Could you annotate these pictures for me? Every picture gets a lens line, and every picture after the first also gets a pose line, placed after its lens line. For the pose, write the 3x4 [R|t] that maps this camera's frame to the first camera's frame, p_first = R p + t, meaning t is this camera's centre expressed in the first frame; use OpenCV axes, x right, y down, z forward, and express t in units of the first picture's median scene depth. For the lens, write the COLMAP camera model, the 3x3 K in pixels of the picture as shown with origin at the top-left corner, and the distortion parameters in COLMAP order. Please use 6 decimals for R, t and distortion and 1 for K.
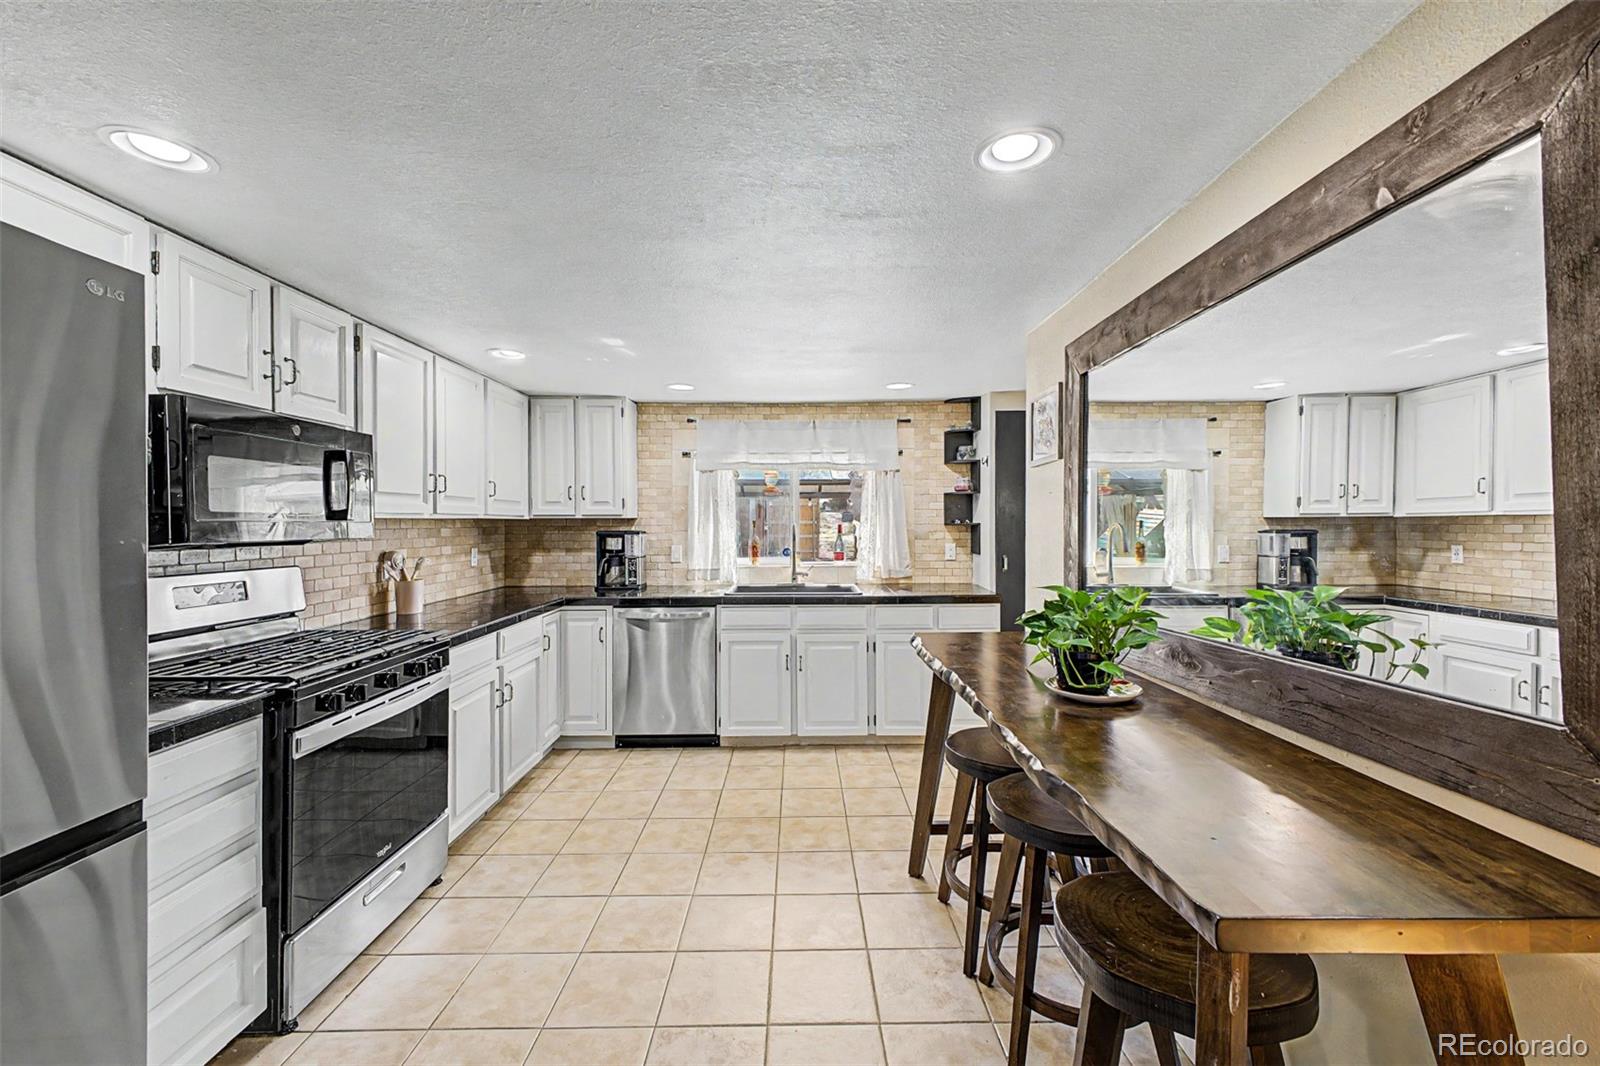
lens RADIAL K [[639.9, 0, 802.1], [0, 639.9, 520.9], [0, 0, 1]] dist [-0.001388, -0.000388]
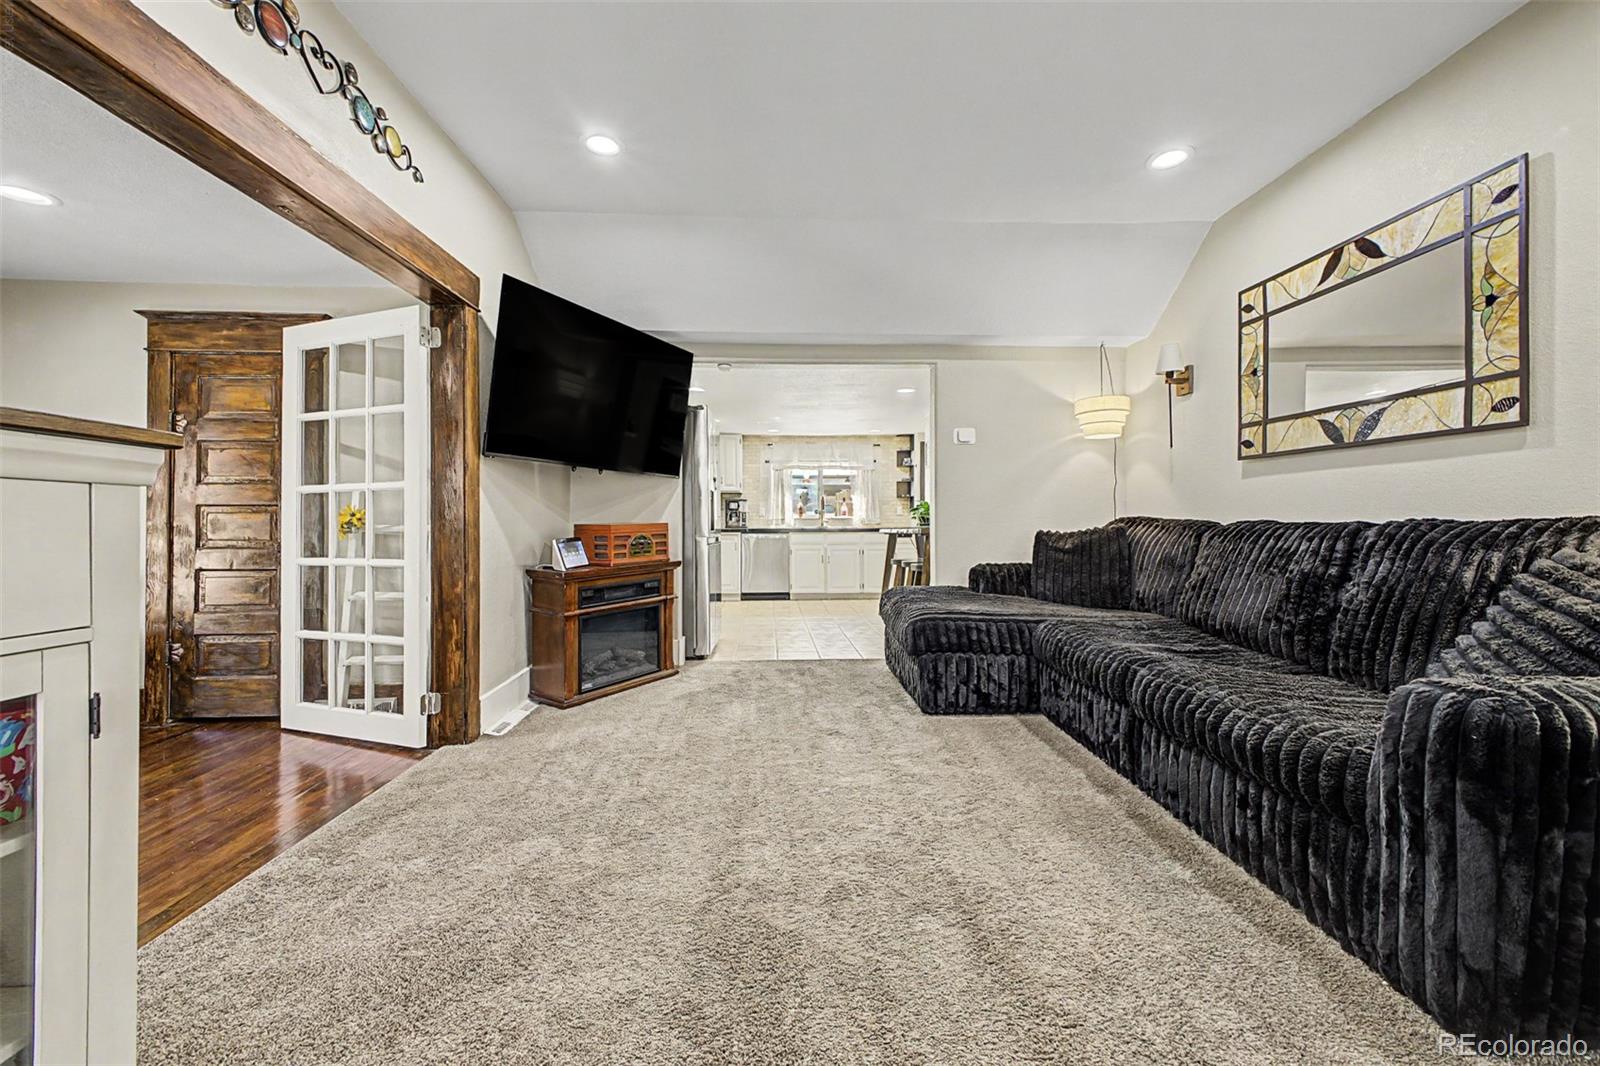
lens RADIAL K [[639.9, 0, 802.1], [0, 639.9, 520.9], [0, 0, 1]] dist [-0.001388, -0.000388]
pose [[0.999505, 0.001510, 0.031424, -0.140225], [-0.001447, 0.999997, -0.002026, 0.086844], [-0.031427, 0.001980, 0.999504, -1.015188]]
